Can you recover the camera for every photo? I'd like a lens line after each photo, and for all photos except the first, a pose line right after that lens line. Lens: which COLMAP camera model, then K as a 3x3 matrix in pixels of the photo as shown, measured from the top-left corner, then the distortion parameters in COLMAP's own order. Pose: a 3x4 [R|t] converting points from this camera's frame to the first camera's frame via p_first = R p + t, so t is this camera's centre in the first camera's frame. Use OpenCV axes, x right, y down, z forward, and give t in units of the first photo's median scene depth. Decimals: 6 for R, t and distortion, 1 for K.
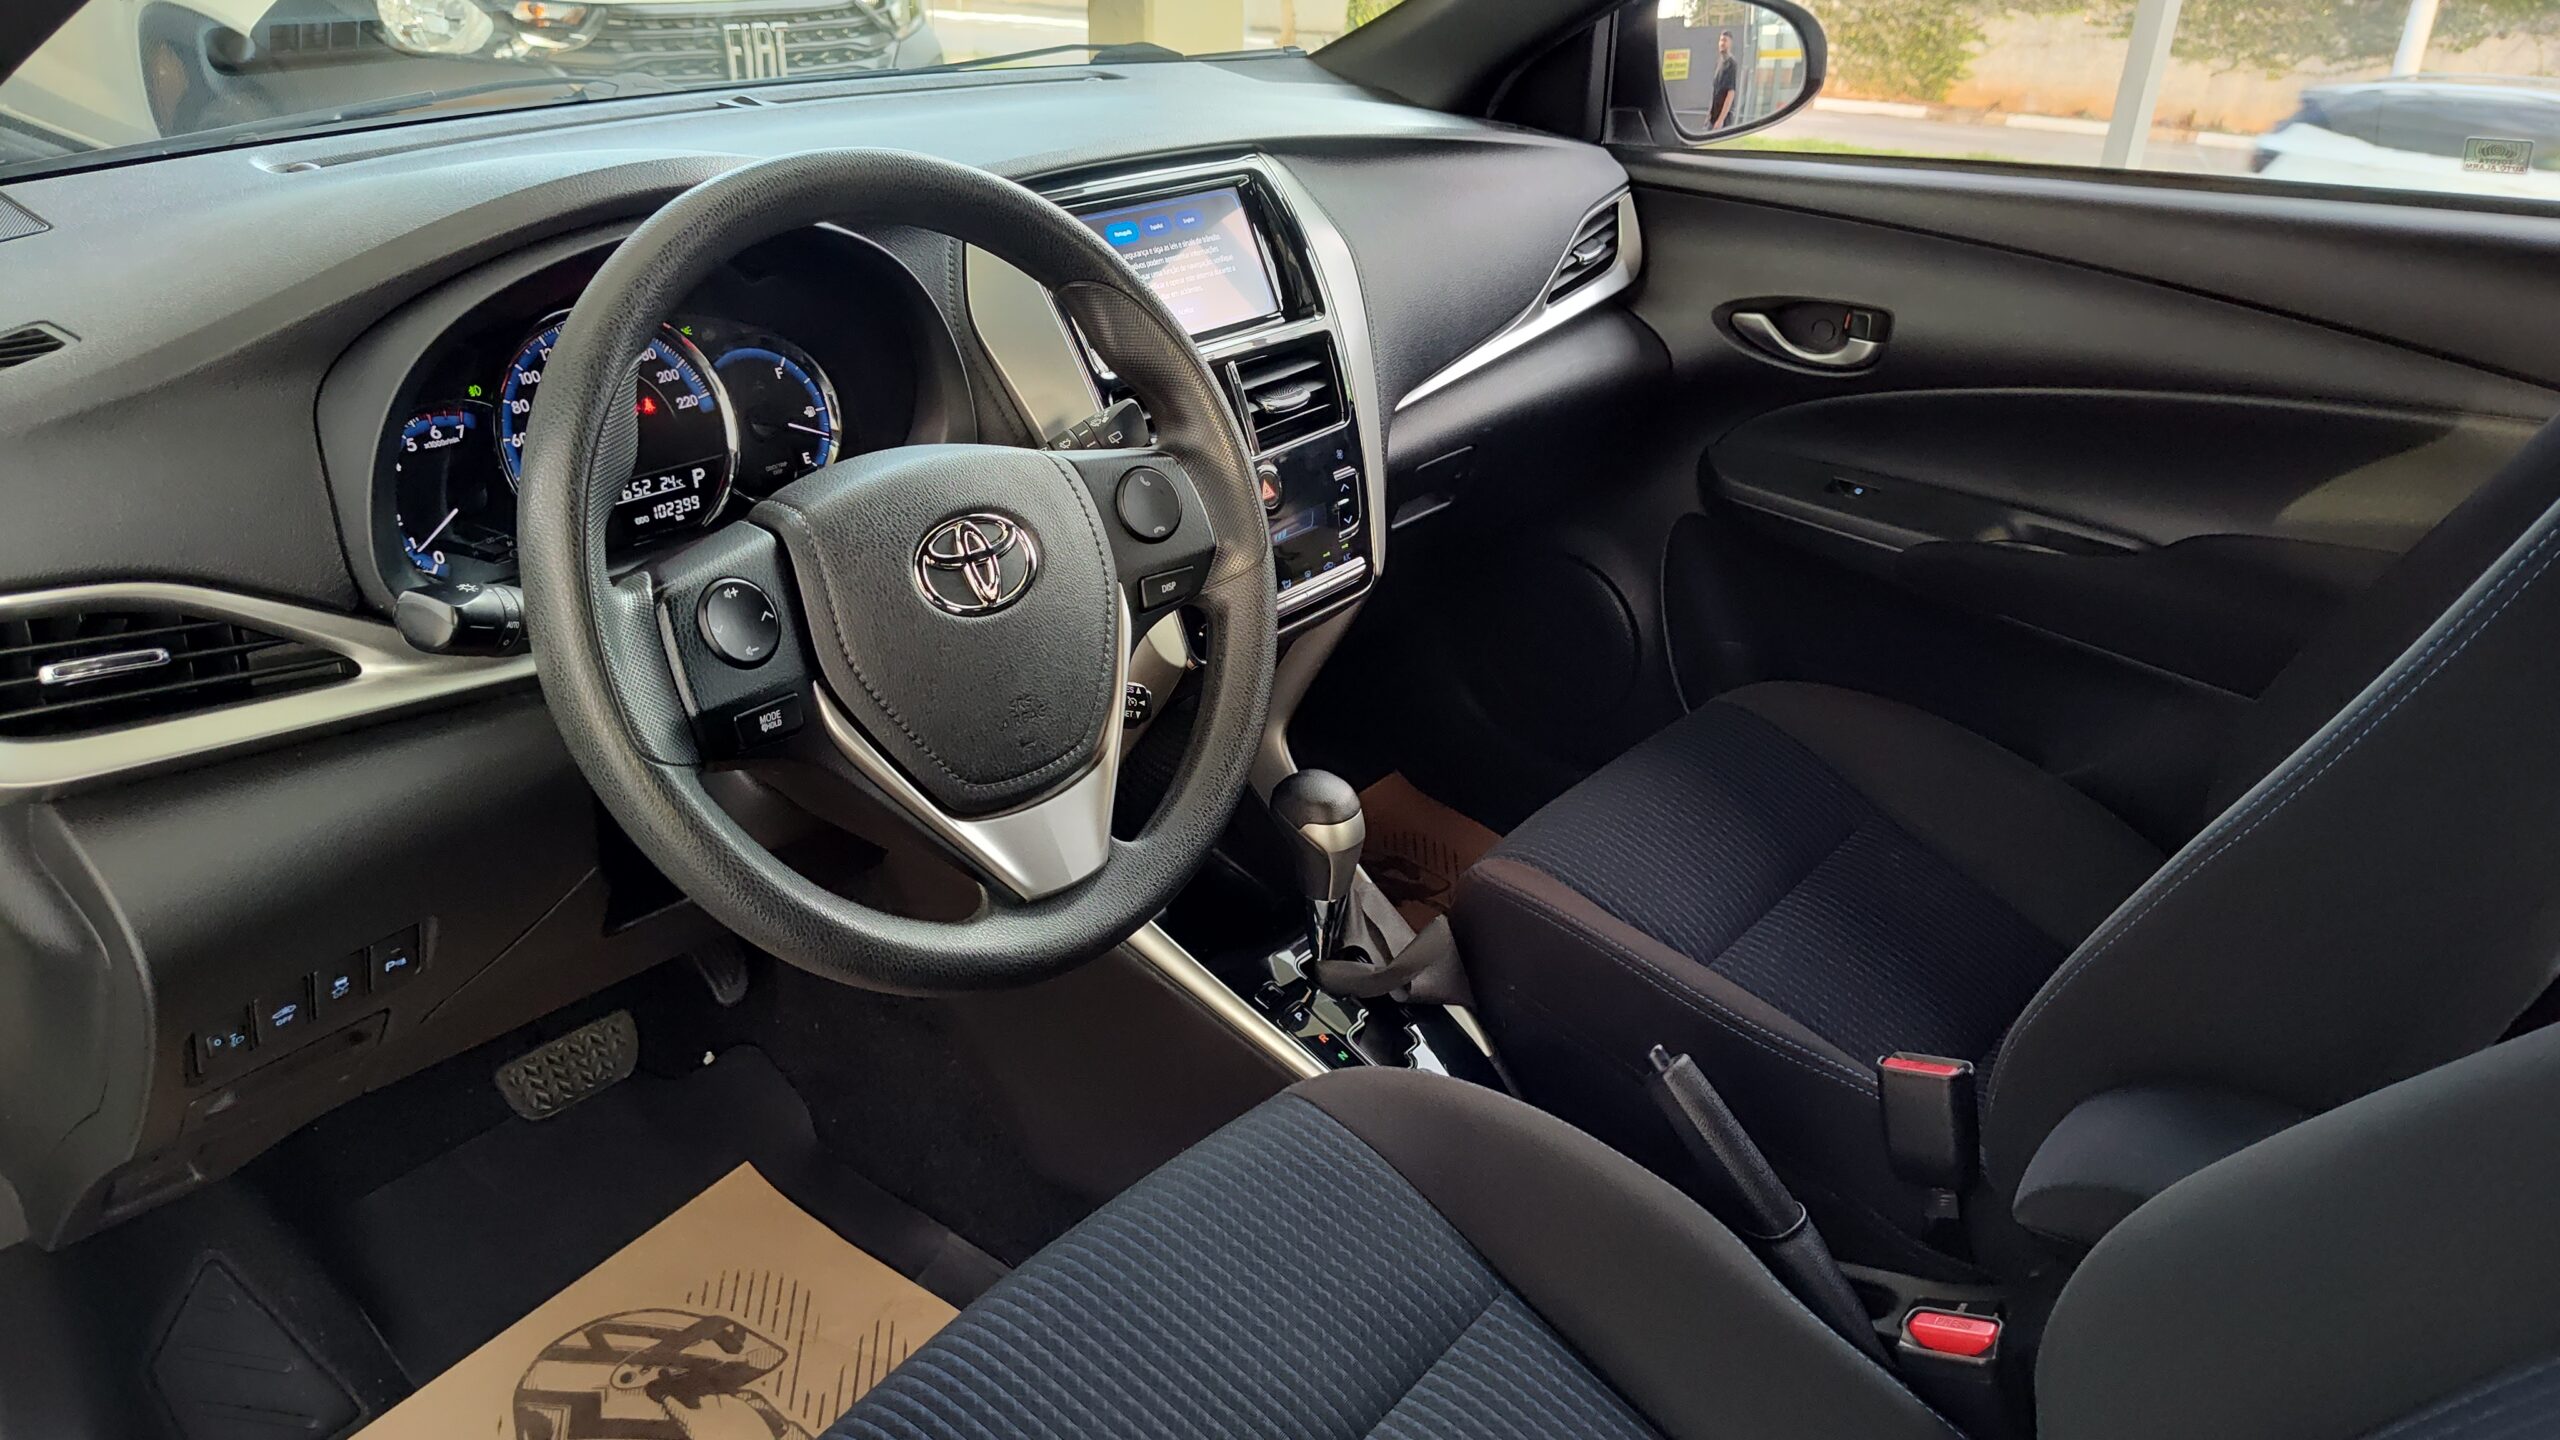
lens RADIAL K [[1786.5, 0, 1282.1], [0, 1786.5, 733.7], [0, 0, 1]] dist [0.014316, -0.014833]
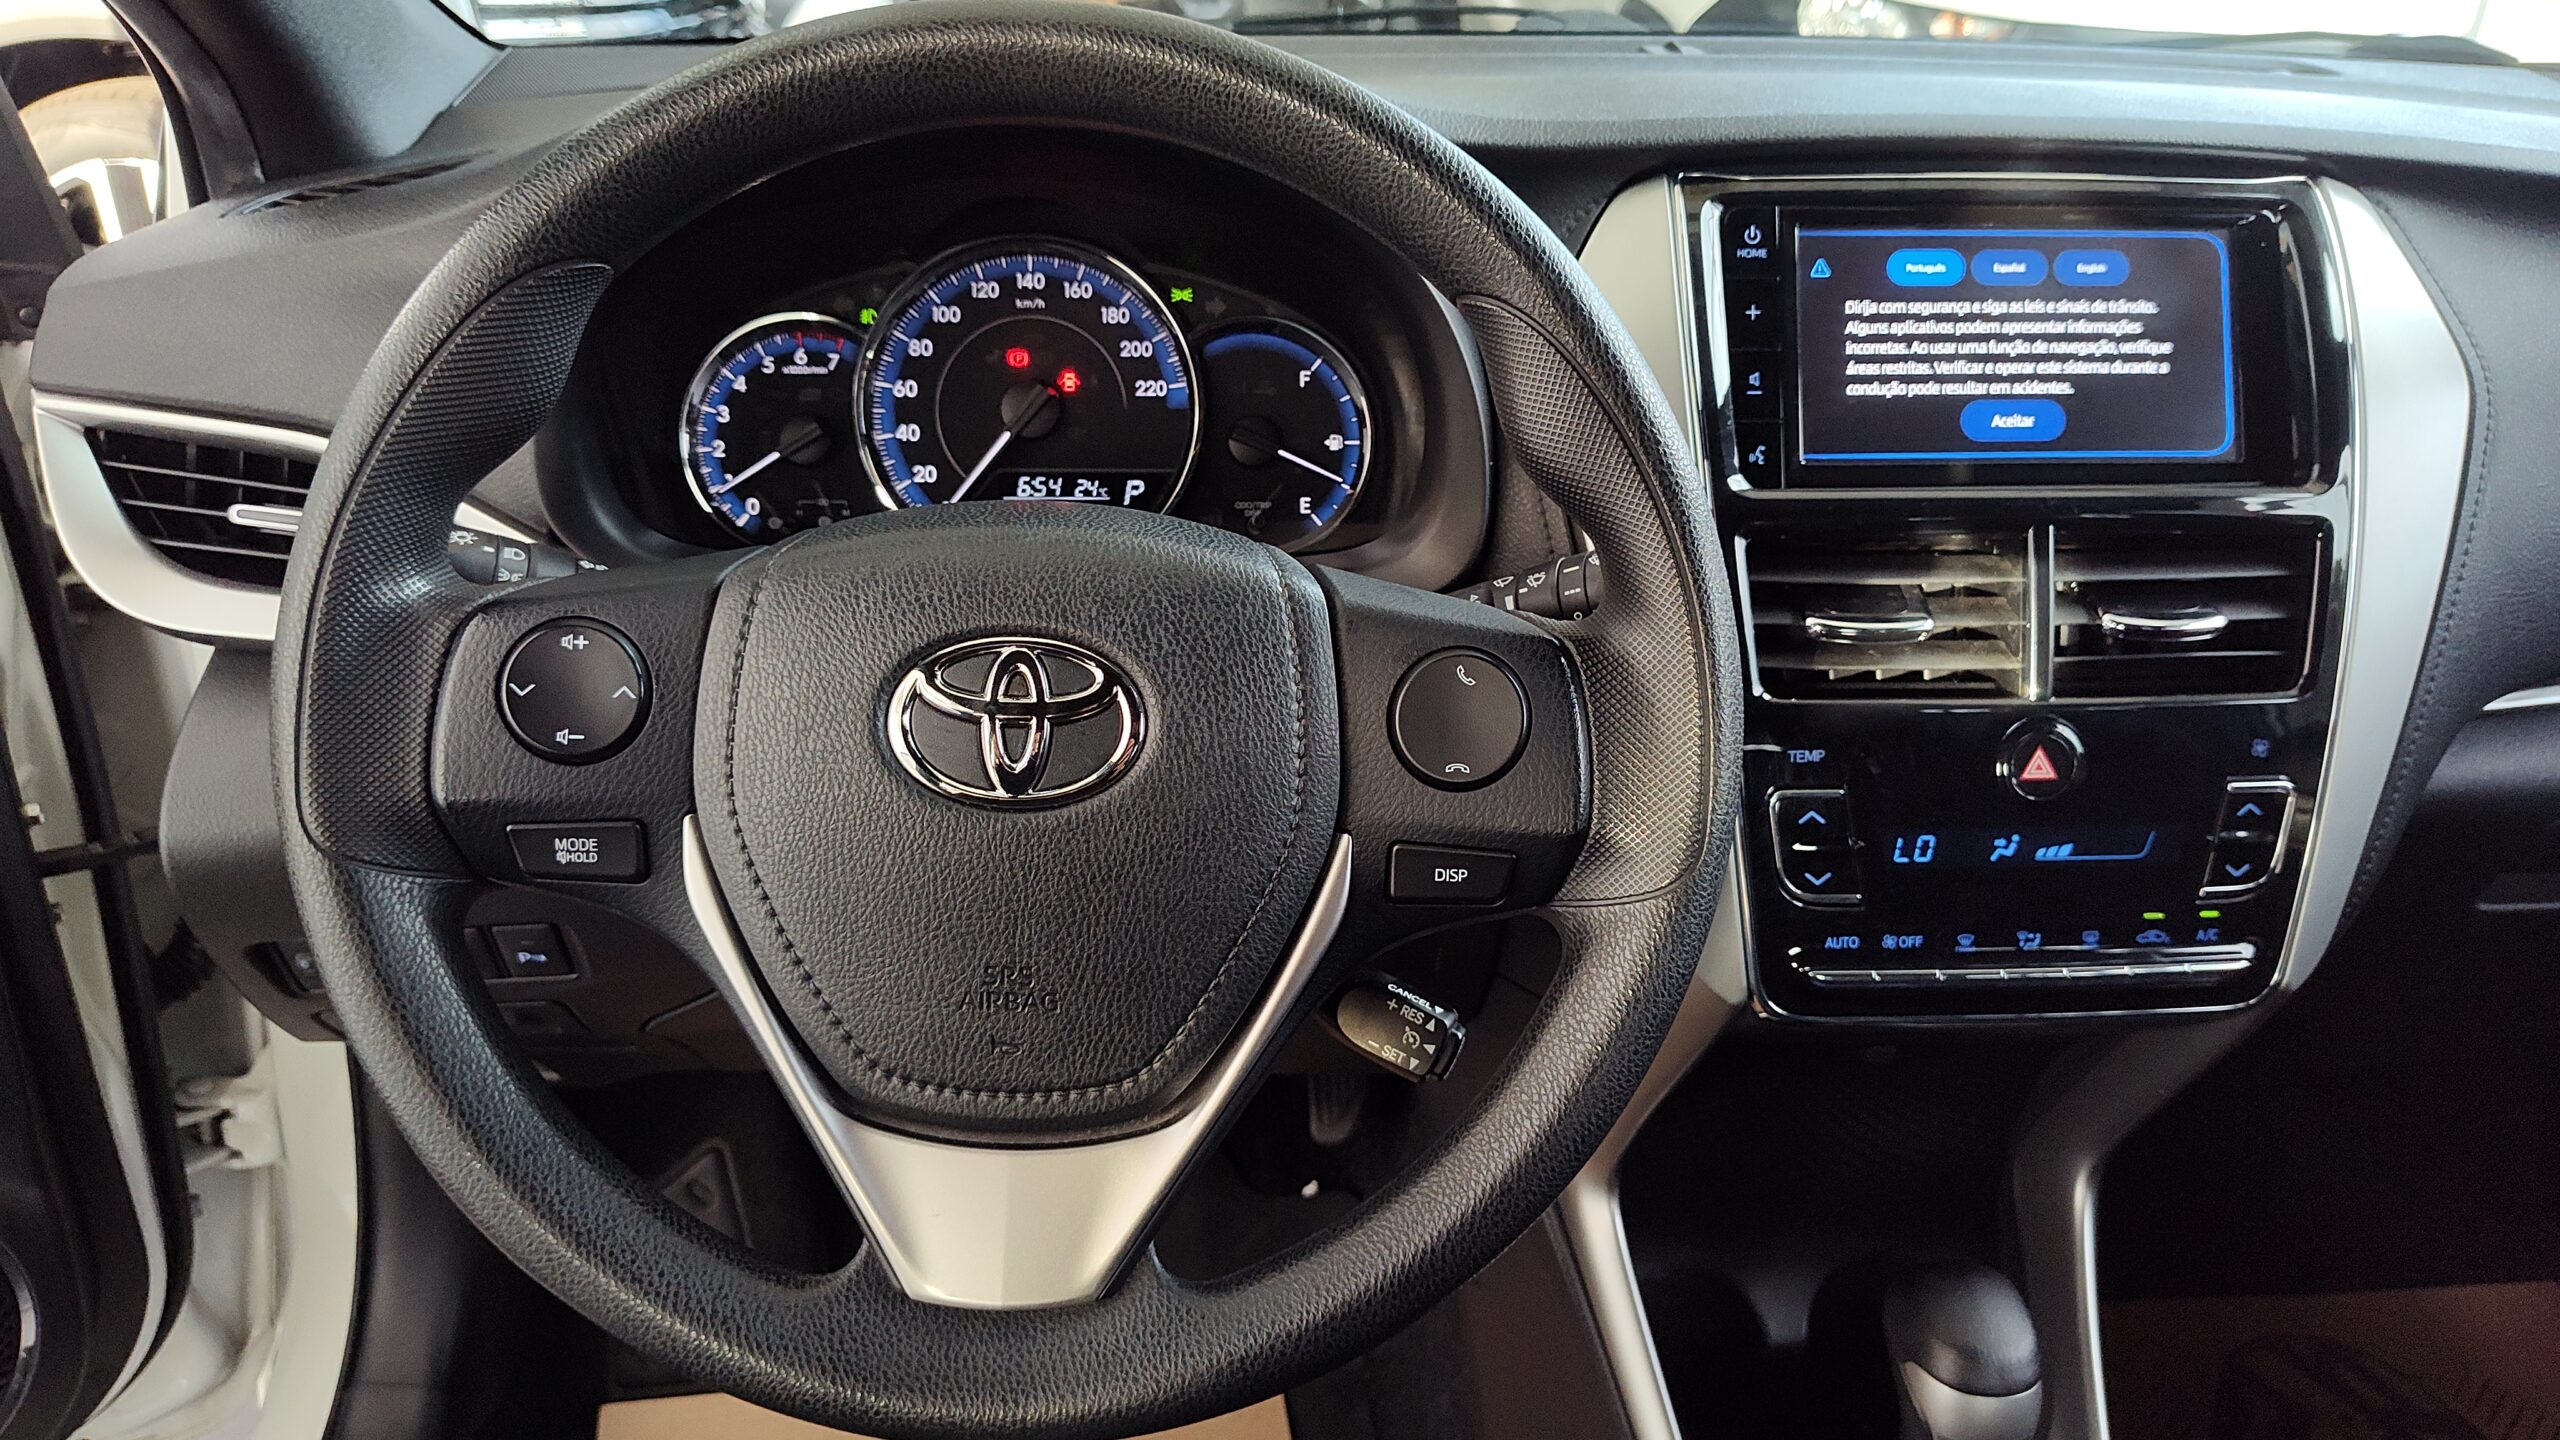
lens RADIAL K [[1786.5, 0, 1266.7], [0, 1786.5, 682.7], [0, 0, 1]] dist [0.014316, -0.014833]
pose [[0.683485, 0.298321, -0.666223, 0.177712], [-0.330228, 0.940309, 0.082267, -0.121271], [0.650998, 0.163777, 0.741201, 0.417819]]
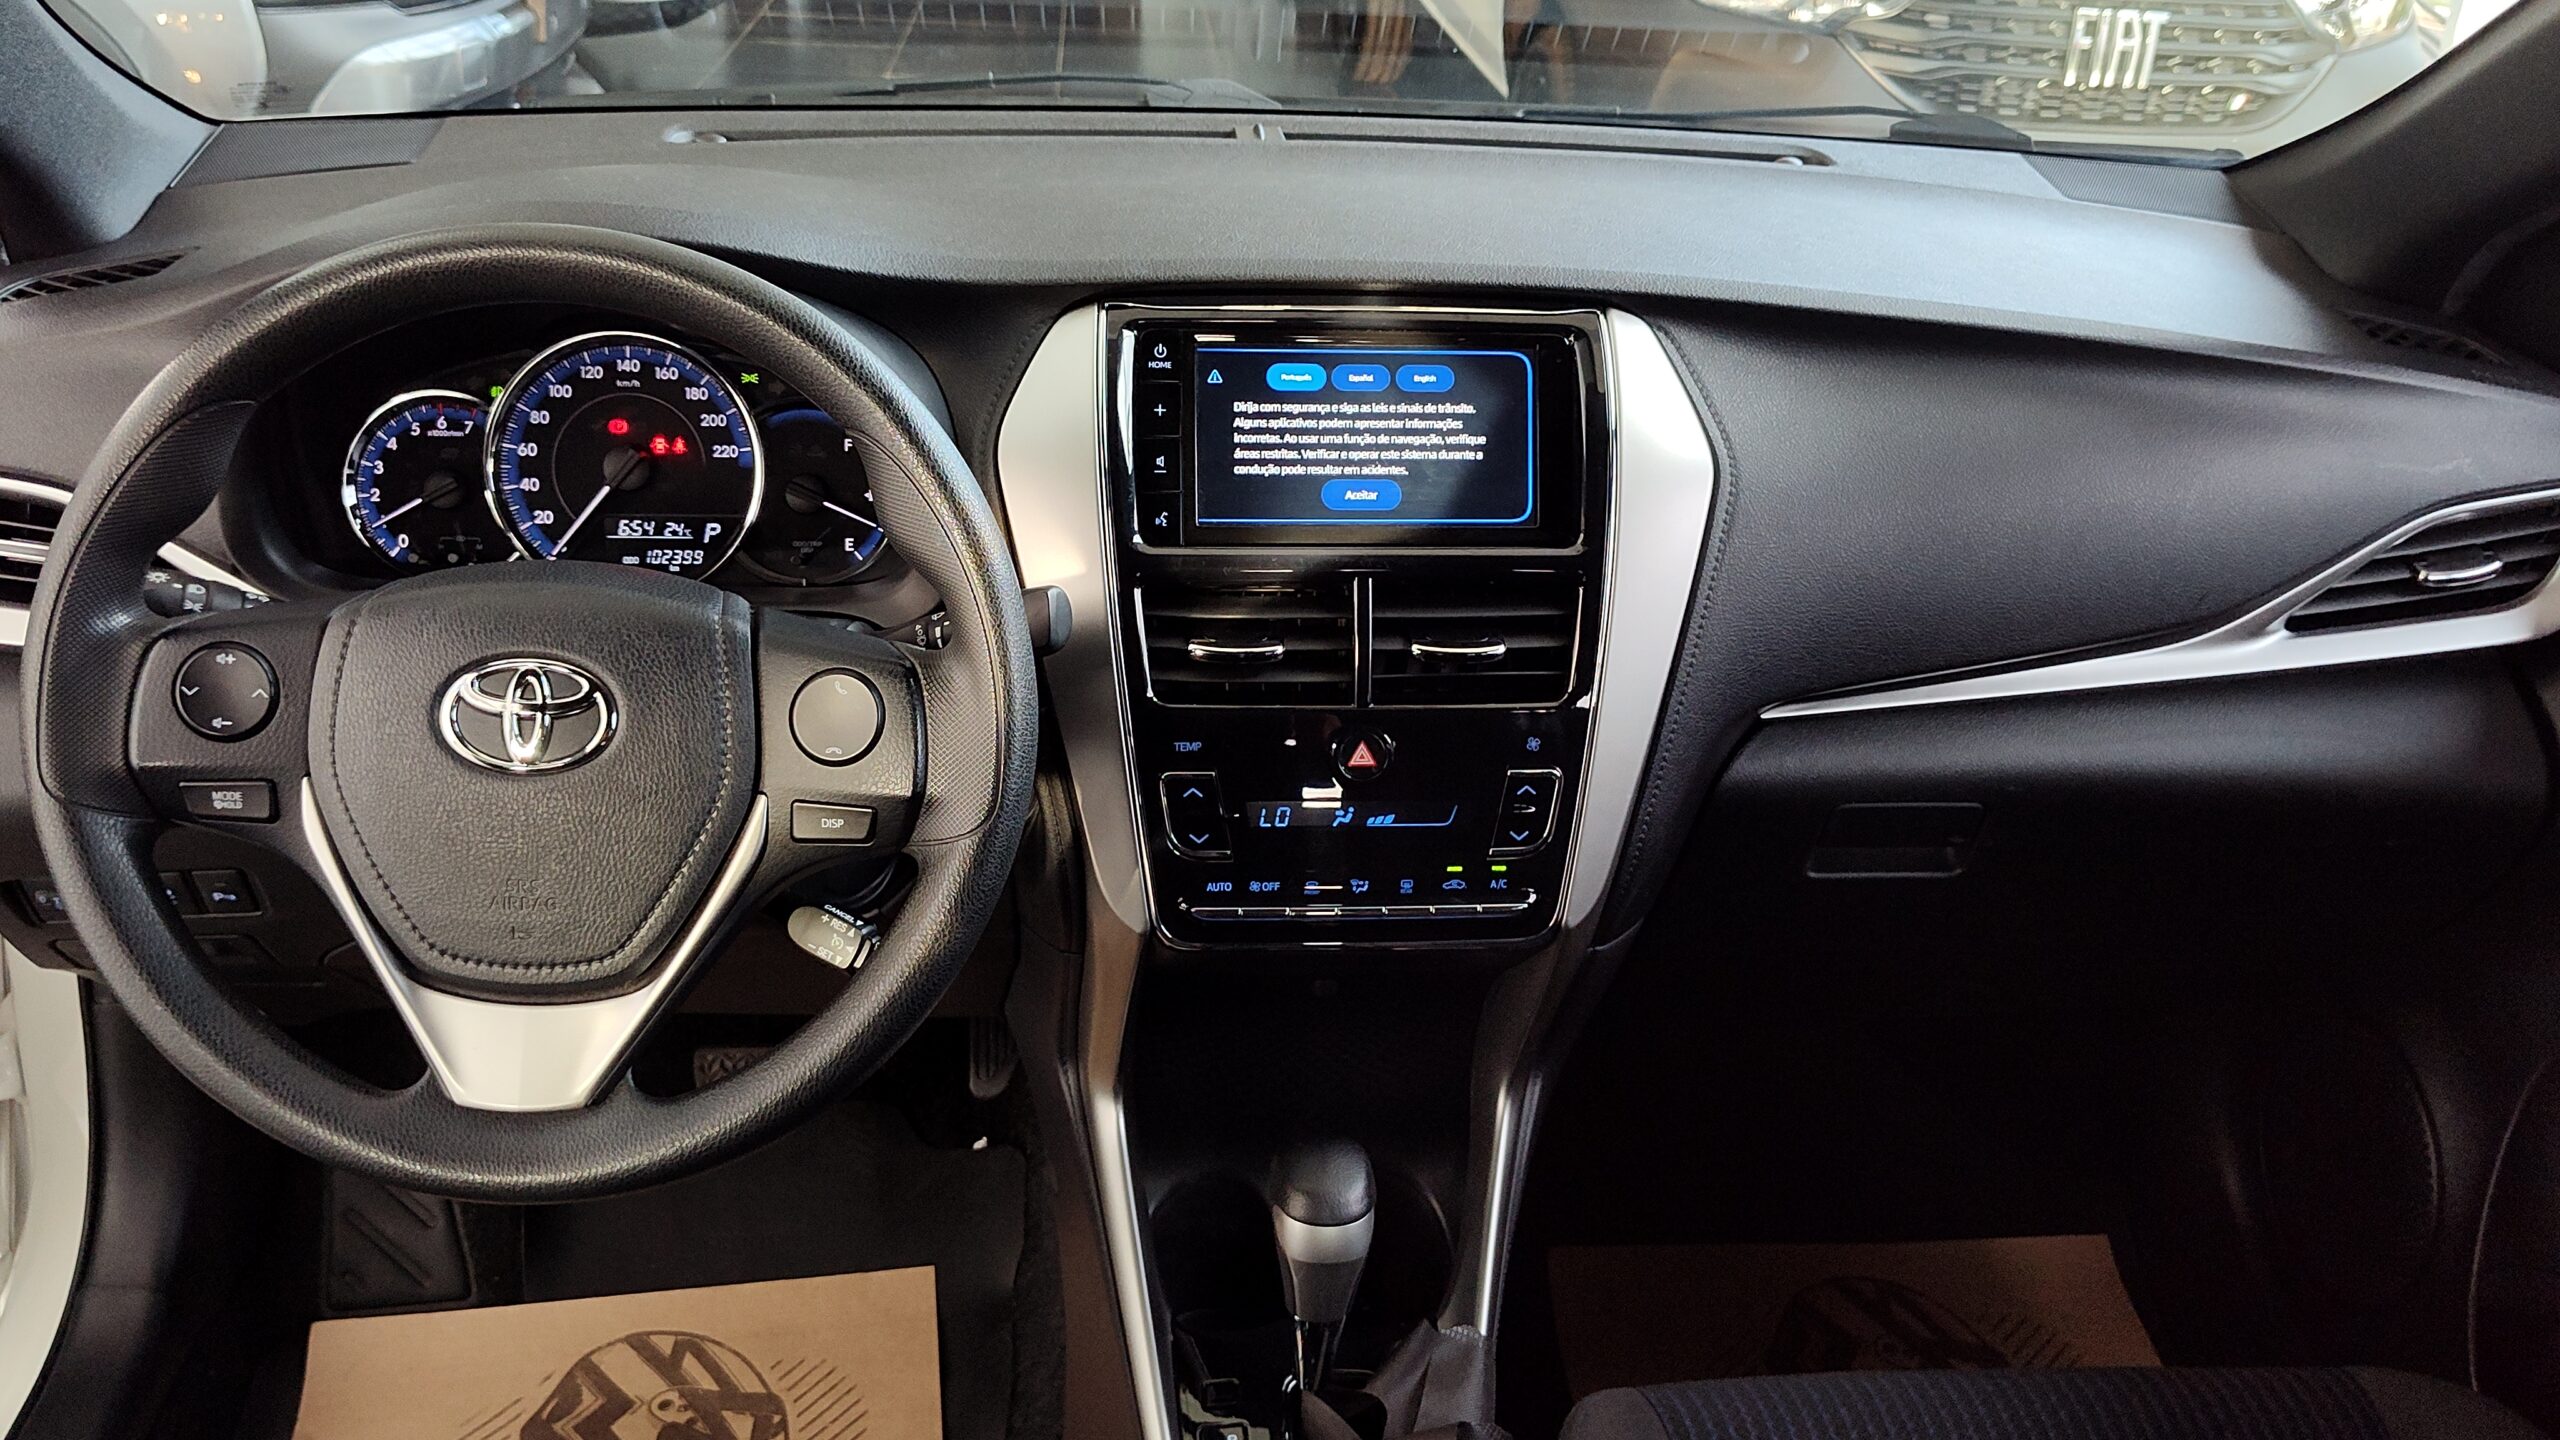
lens RADIAL K [[2106.7, 0, 1255.1], [0, 2106.7, 701.9], [0, 0, 1]] dist [0.032779, -0.057926]
pose [[0.698233, 0.316916, -0.641899, 0.481279], [-0.342934, 0.935165, 0.088676, -0.207609], [0.628385, 0.158212, 0.761644, 0.299835]]
